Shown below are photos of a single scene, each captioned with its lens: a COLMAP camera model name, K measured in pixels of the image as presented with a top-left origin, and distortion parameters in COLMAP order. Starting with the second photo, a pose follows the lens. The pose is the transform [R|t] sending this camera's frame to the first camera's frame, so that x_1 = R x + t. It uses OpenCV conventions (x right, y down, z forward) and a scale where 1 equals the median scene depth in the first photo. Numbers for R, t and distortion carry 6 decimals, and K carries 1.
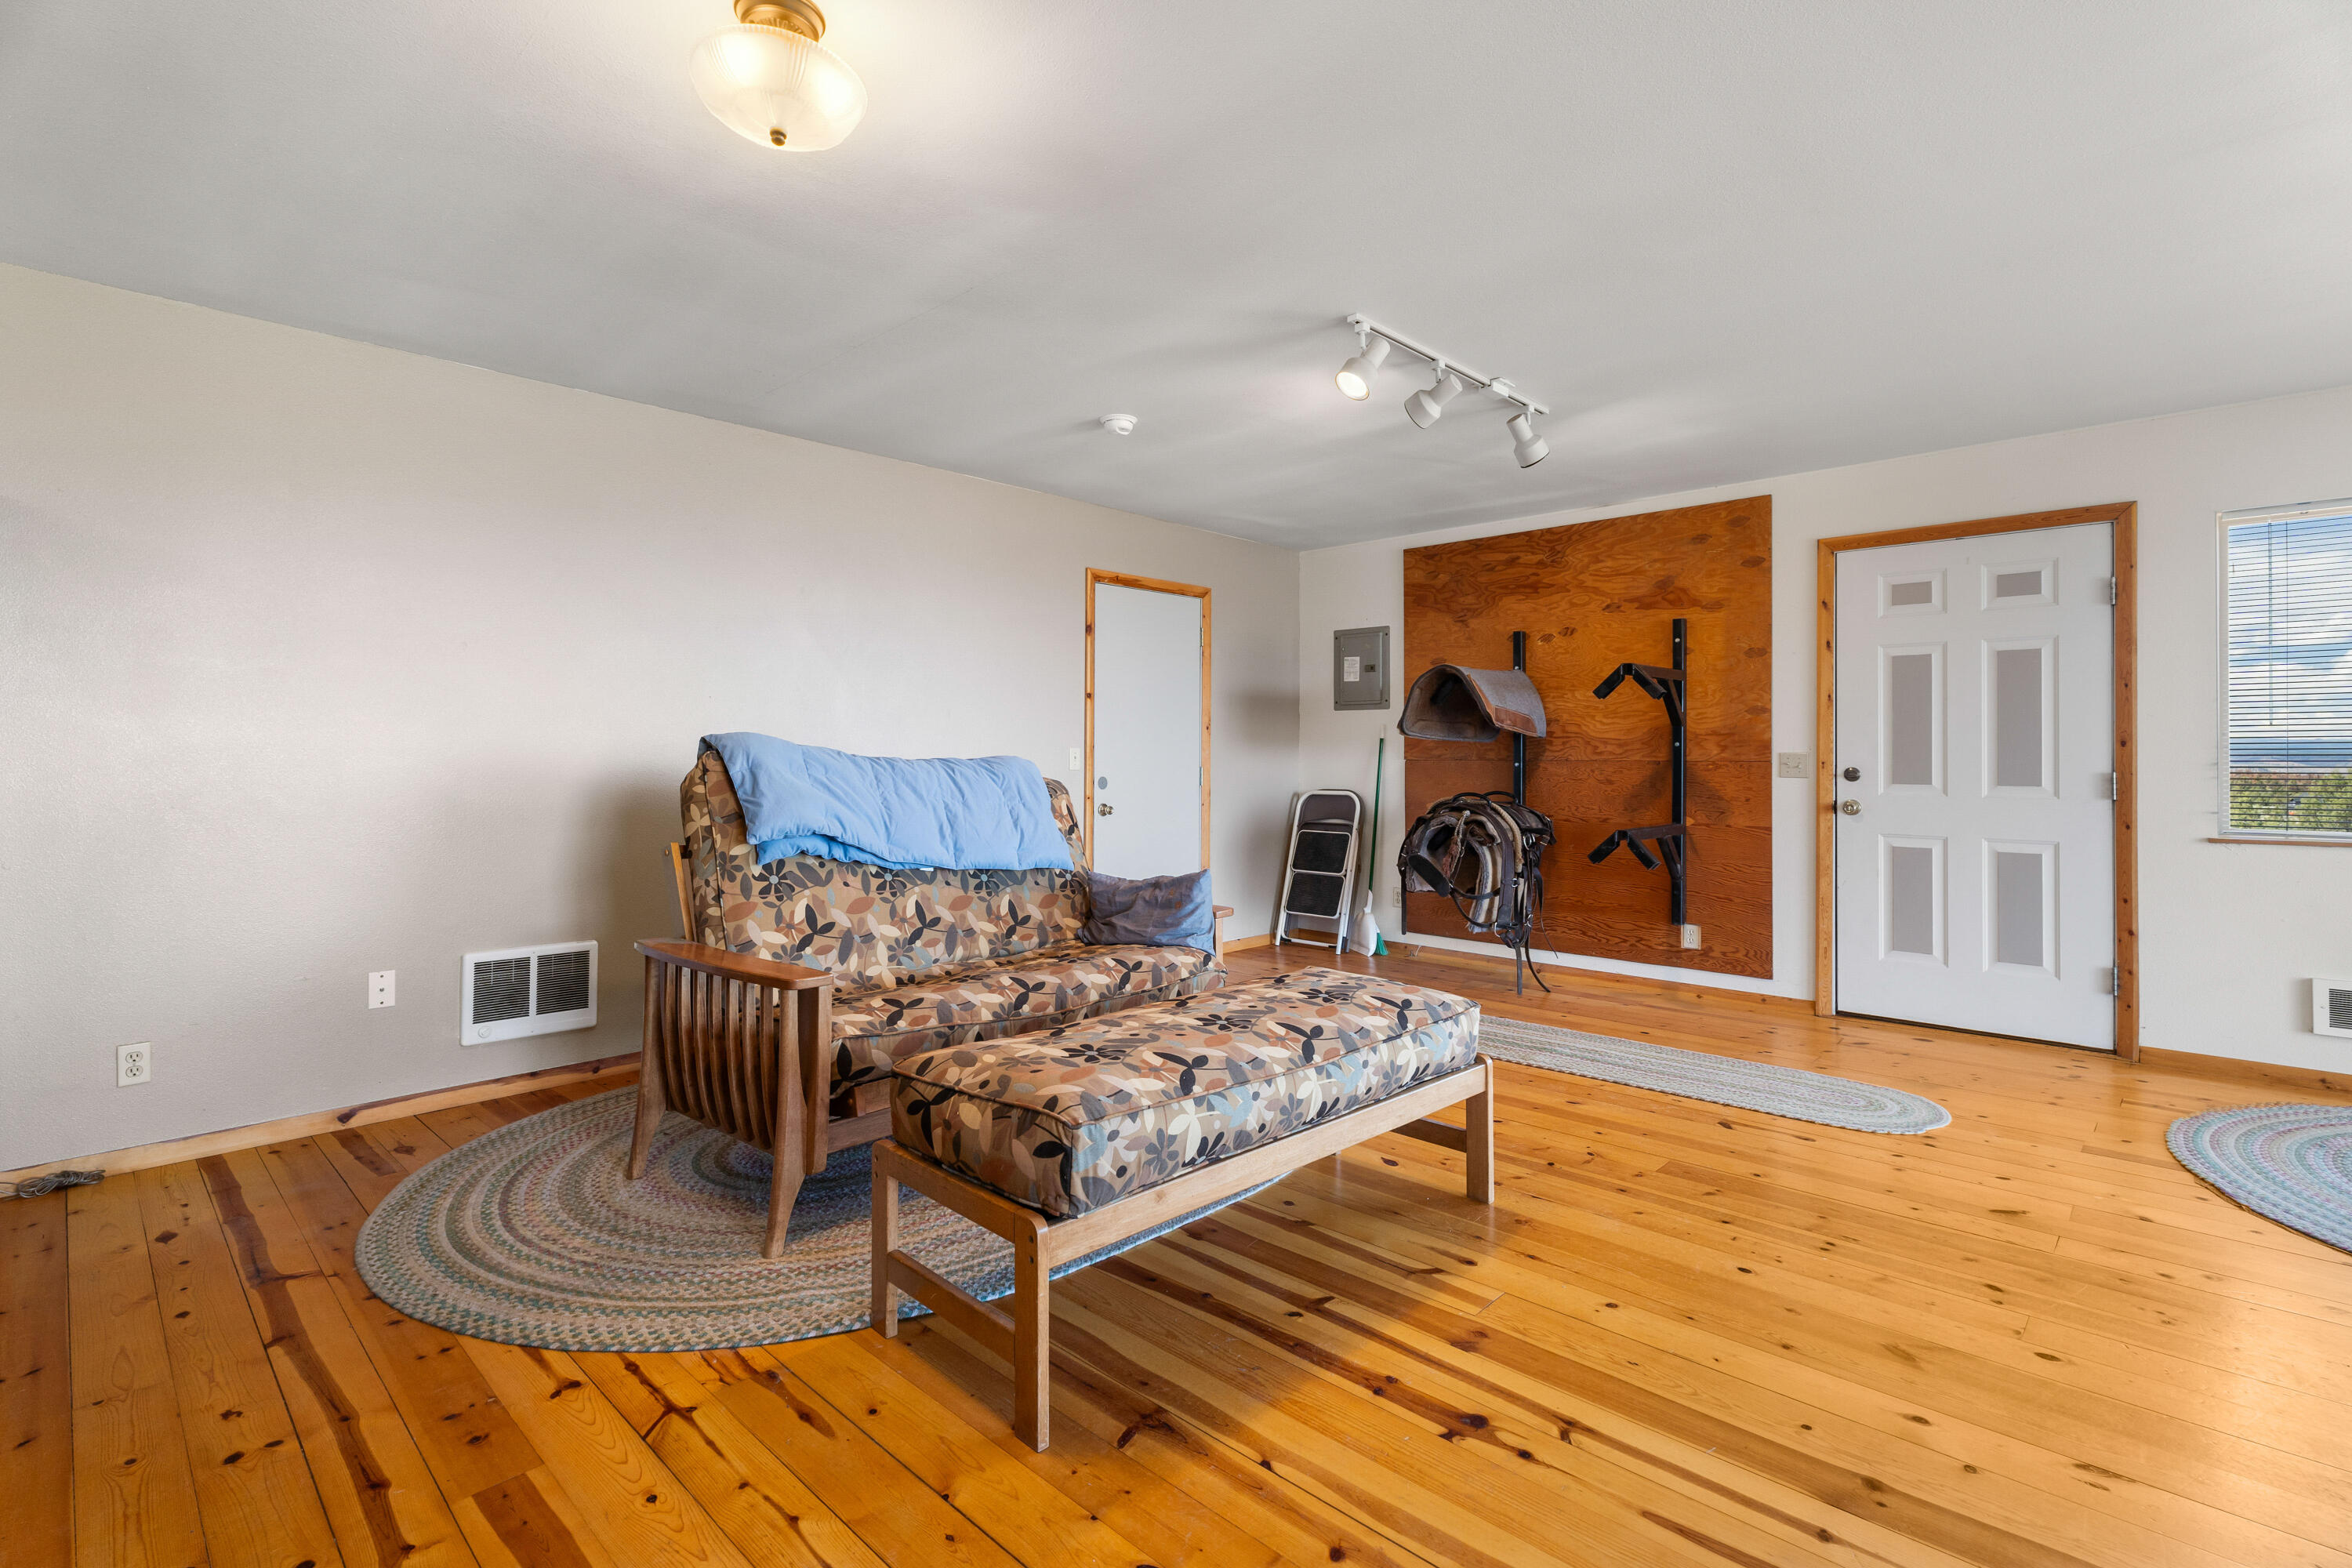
lens RADIAL K [[1084.6, 0, 1175.9], [0, 1084.6, 765.9], [0, 0, 1]] dist [0.002071, 0.000349]
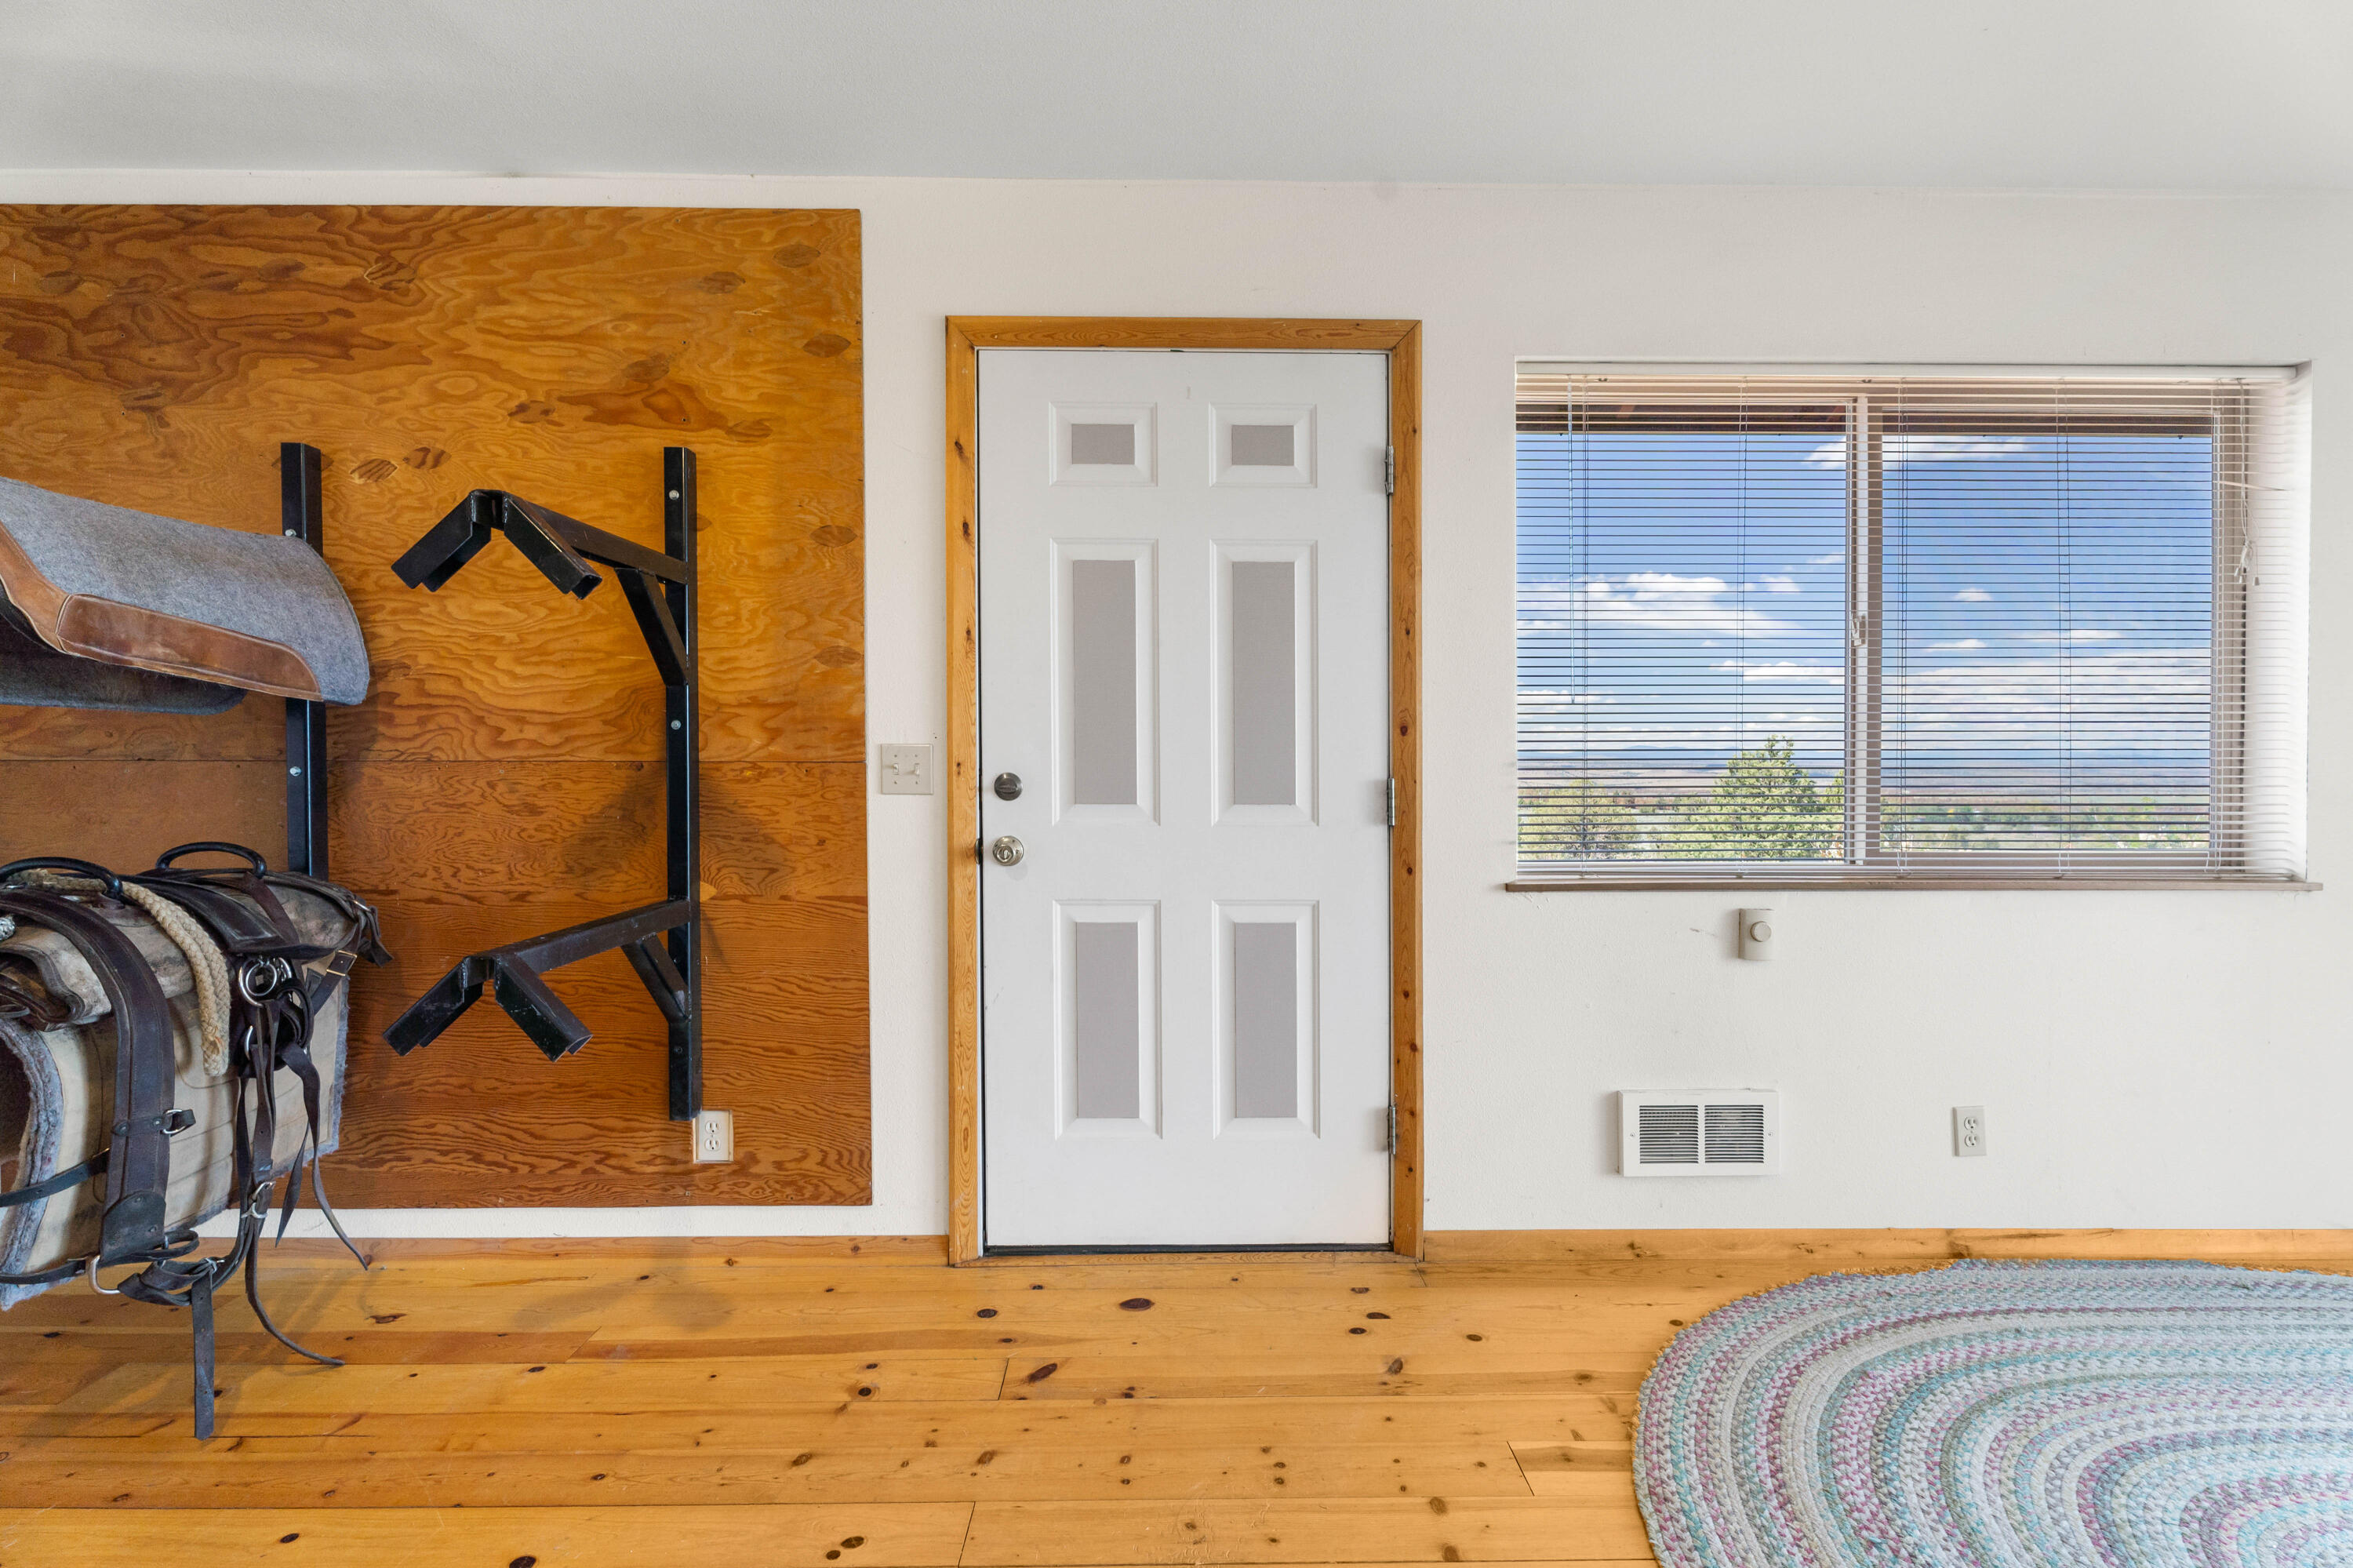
lens RADIAL K [[1063.0, 0, 1177.6], [0, 1063.0, 768.6], [0, 0, 1]] dist [0.009804, -0.003607]
pose [[0.720669, -0.009791, 0.693210, 0.311838], [0.006572, 0.999952, 0.007291, -0.003670], [-0.693248, -0.000699, 0.720699, 0.547020]]
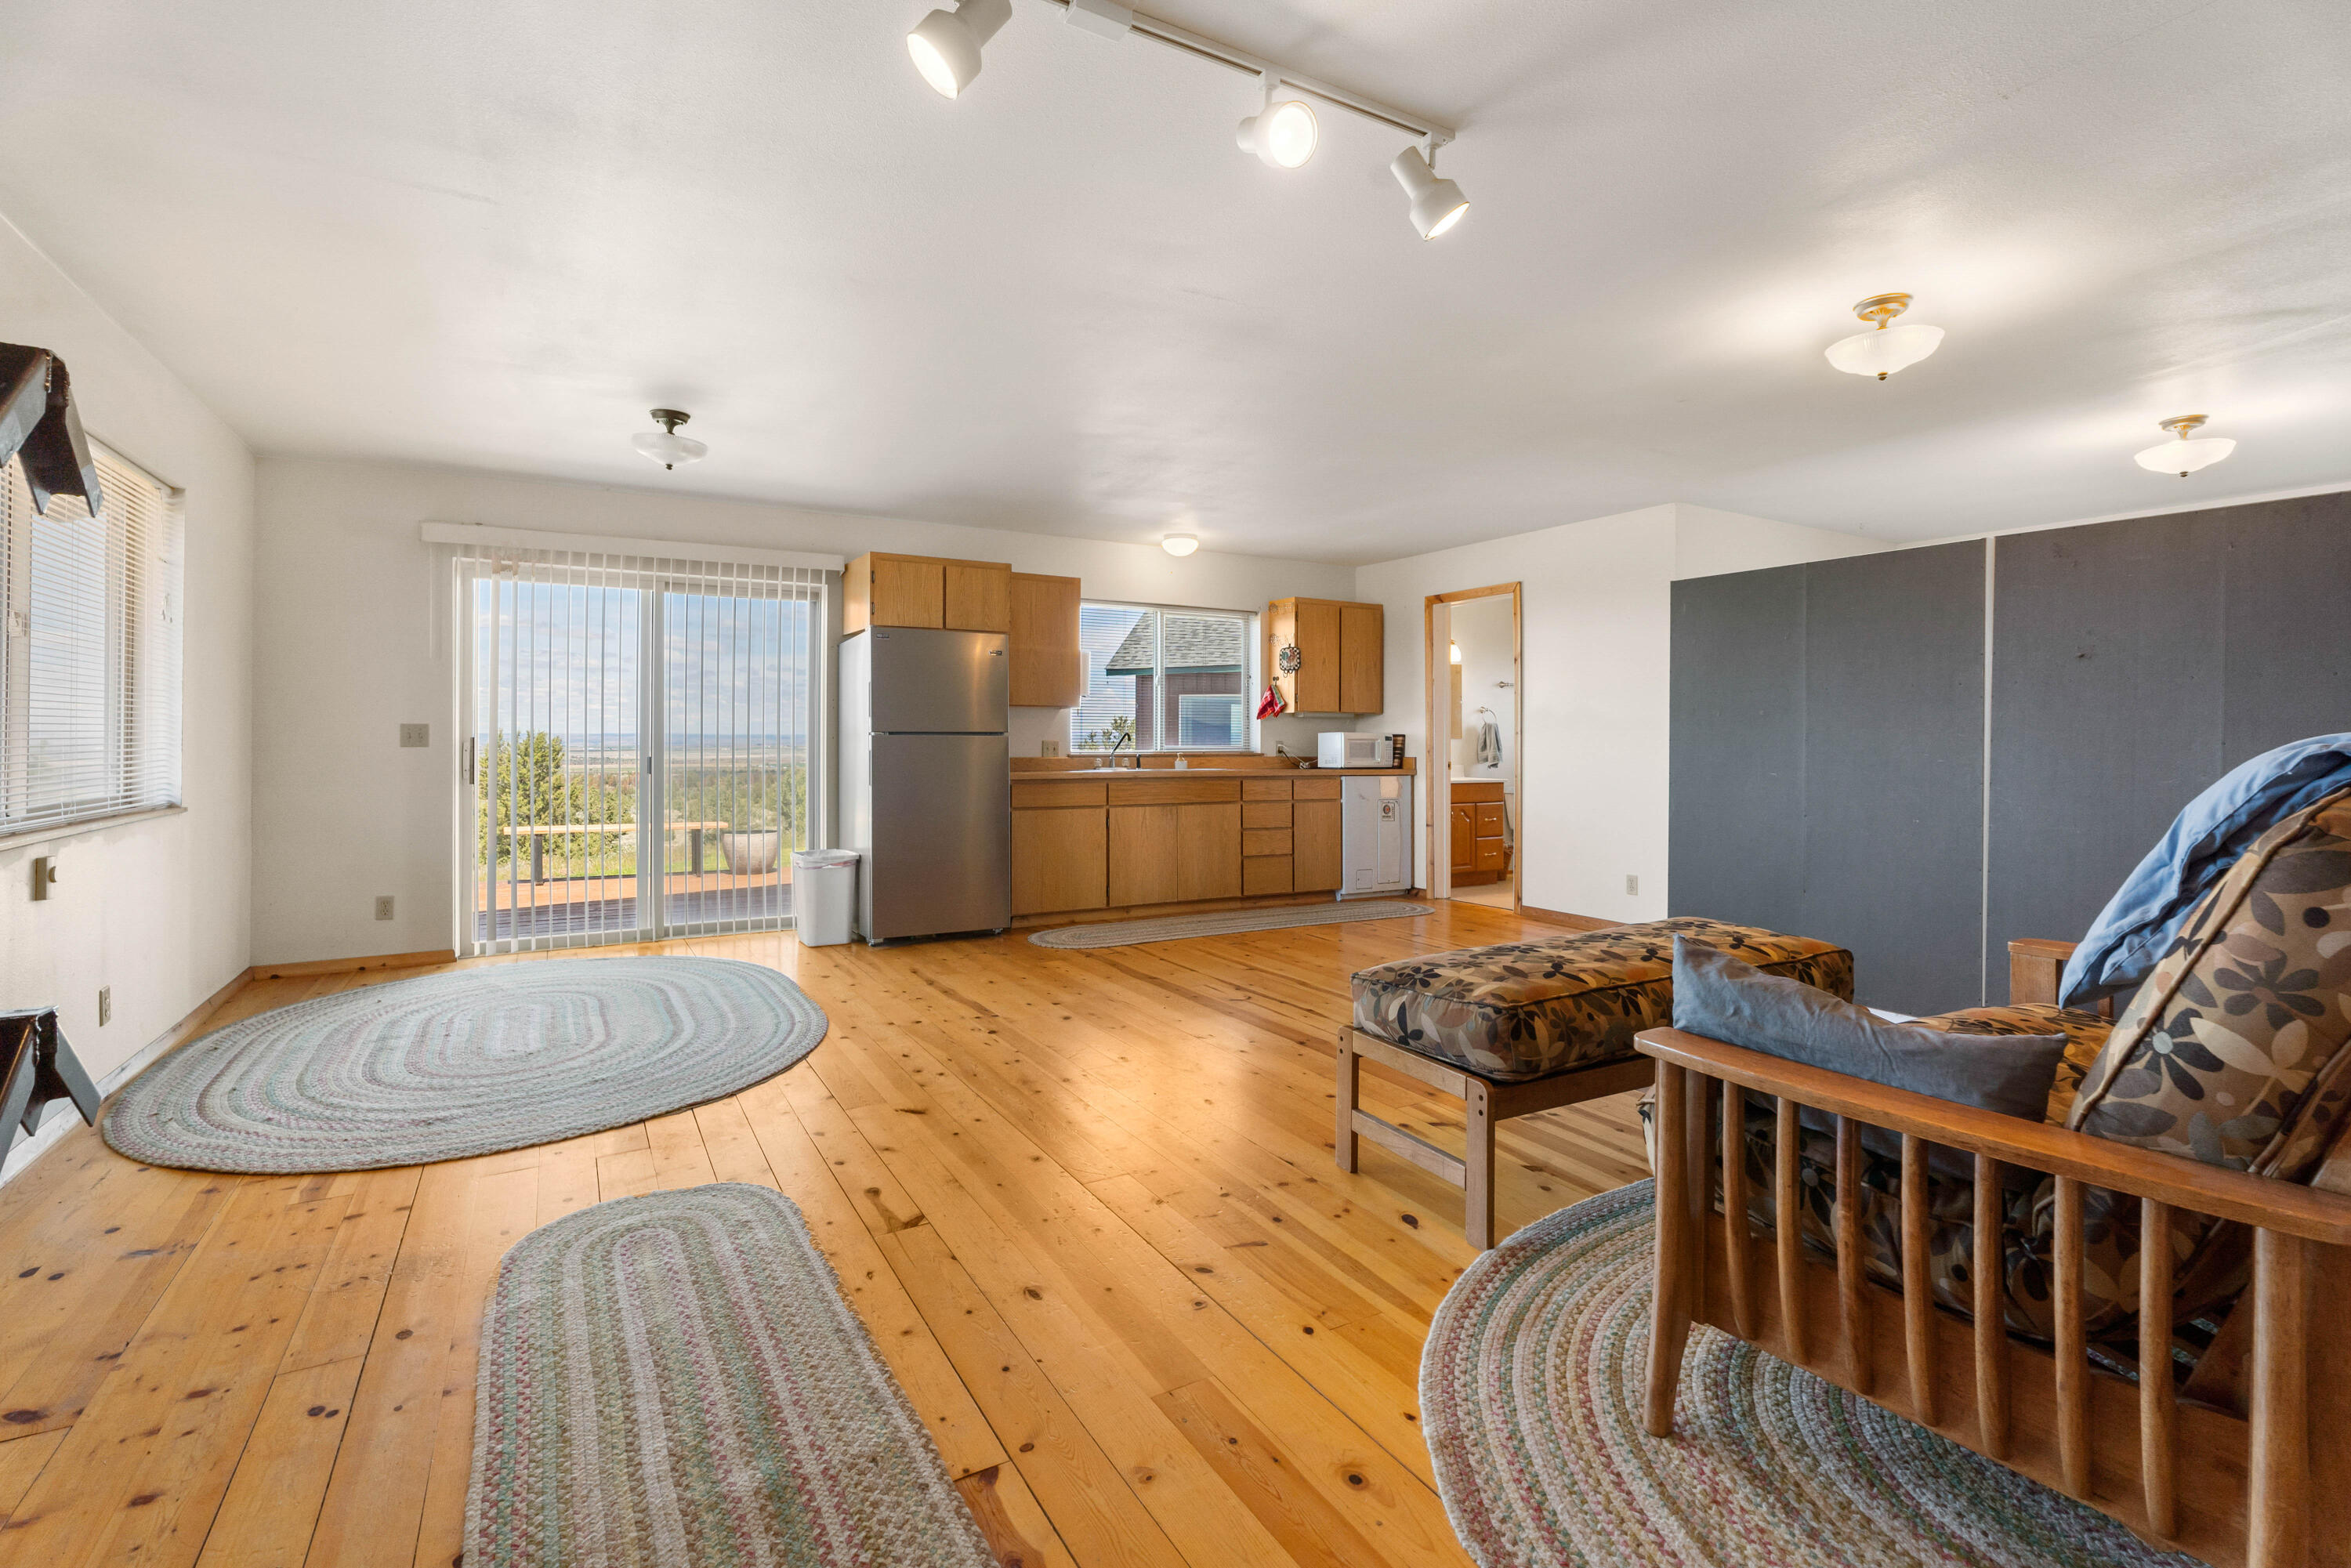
lens RADIAL K [[1057.1, 0, 1175.1], [0, 1057.1, 774.2], [0, 0, 1]] dist [0.002687, -0.001503]
pose [[-0.957383, -0.015848, 0.288387, 0.084240], [-0.002767, 0.998951, 0.045710, -0.007555], [-0.288809, 0.042965, -0.956422, 1.078780]]
